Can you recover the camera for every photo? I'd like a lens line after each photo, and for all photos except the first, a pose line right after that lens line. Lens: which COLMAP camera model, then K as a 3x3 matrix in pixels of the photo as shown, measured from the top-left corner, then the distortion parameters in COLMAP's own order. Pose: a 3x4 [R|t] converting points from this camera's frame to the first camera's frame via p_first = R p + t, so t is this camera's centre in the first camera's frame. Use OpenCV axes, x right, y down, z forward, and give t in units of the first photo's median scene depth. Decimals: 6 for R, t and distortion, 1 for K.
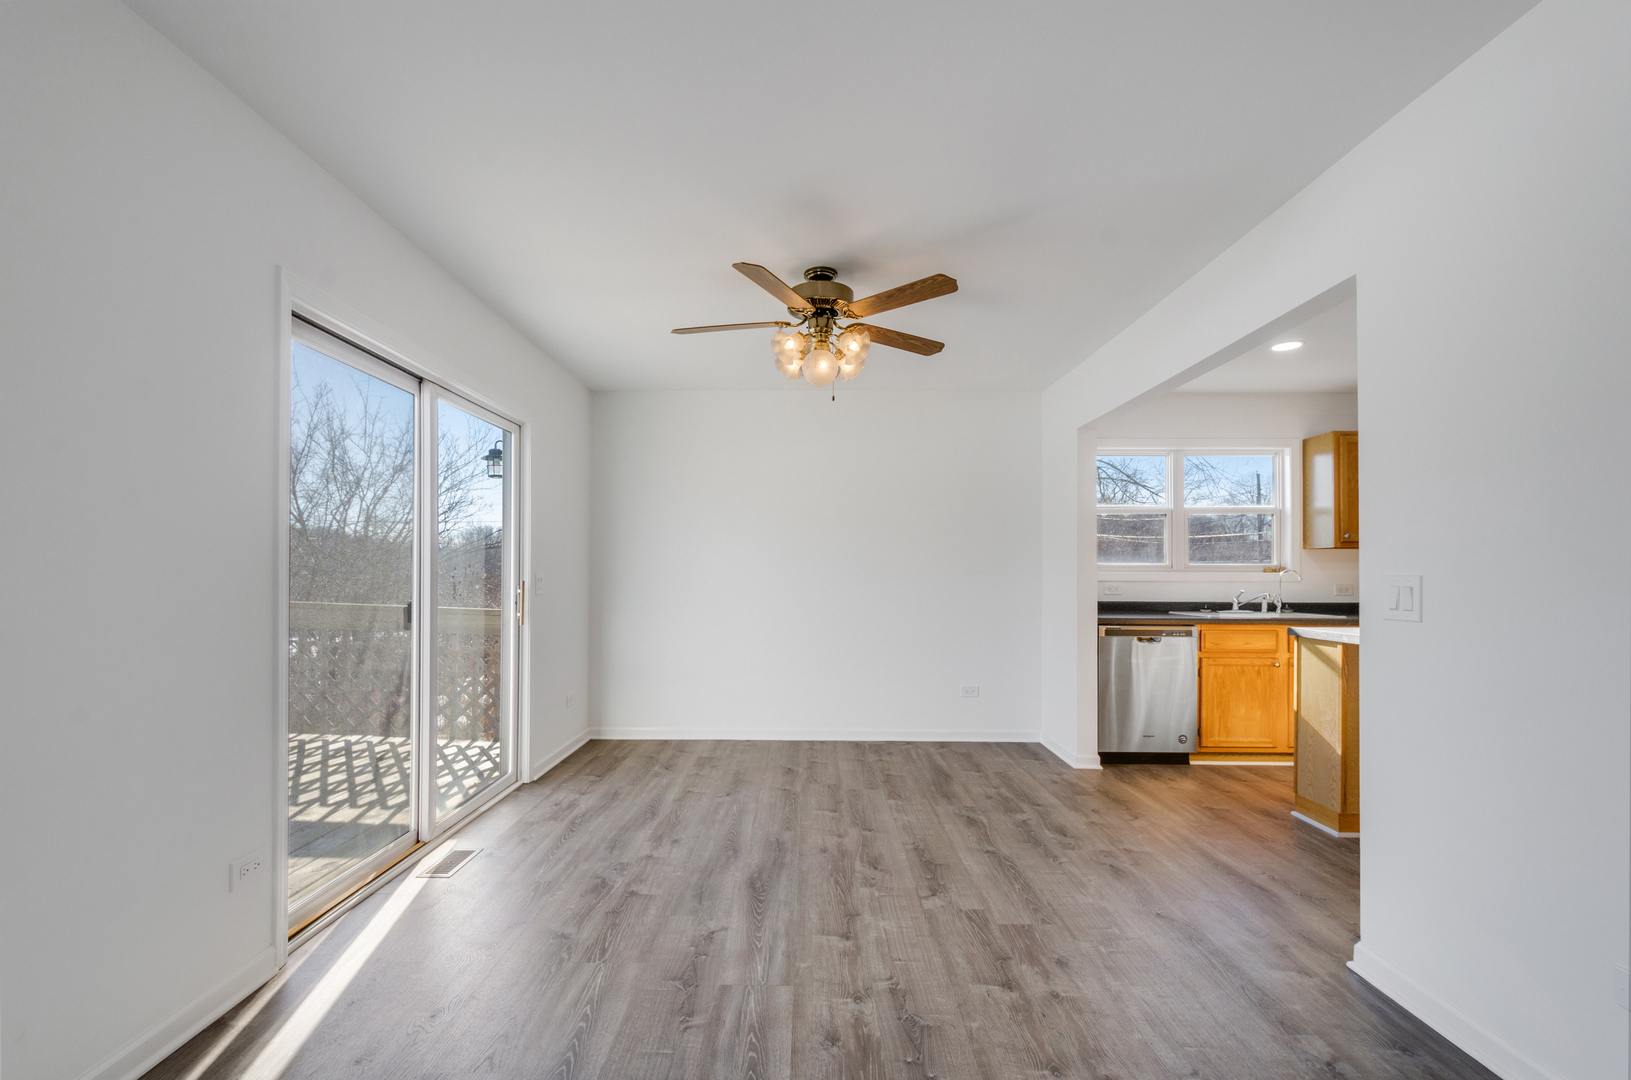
lens RADIAL K [[718.1, 0, 808.0], [0, 718.1, 567.8], [0, 0, 1]] dist [0.026826, -0.000276]
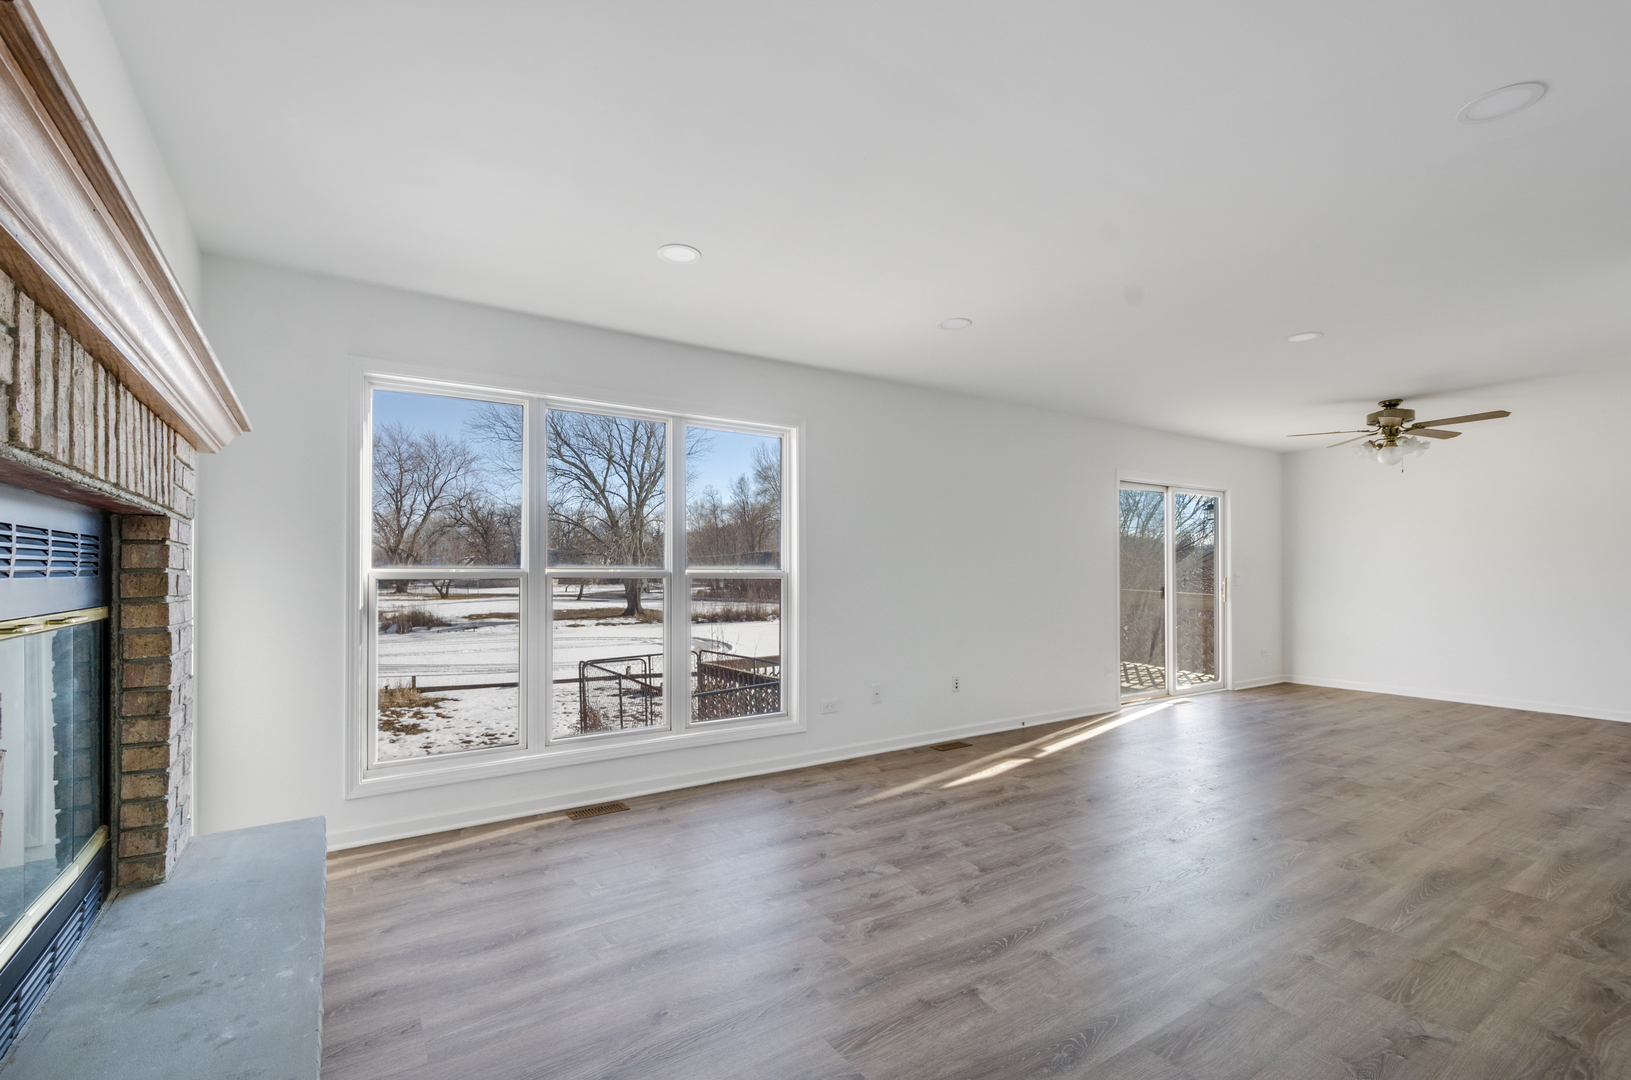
lens RADIAL K [[718.1, 0, 808.0], [0, 718.1, 567.8], [0, 0, 1]] dist [0.026826, -0.000276]
pose [[0.557648, -0.004115, -0.830068, 0.507520], [0.010182, 0.999946, 0.001884, -0.019505], [0.830015, -0.009502, 0.557660, -0.845880]]
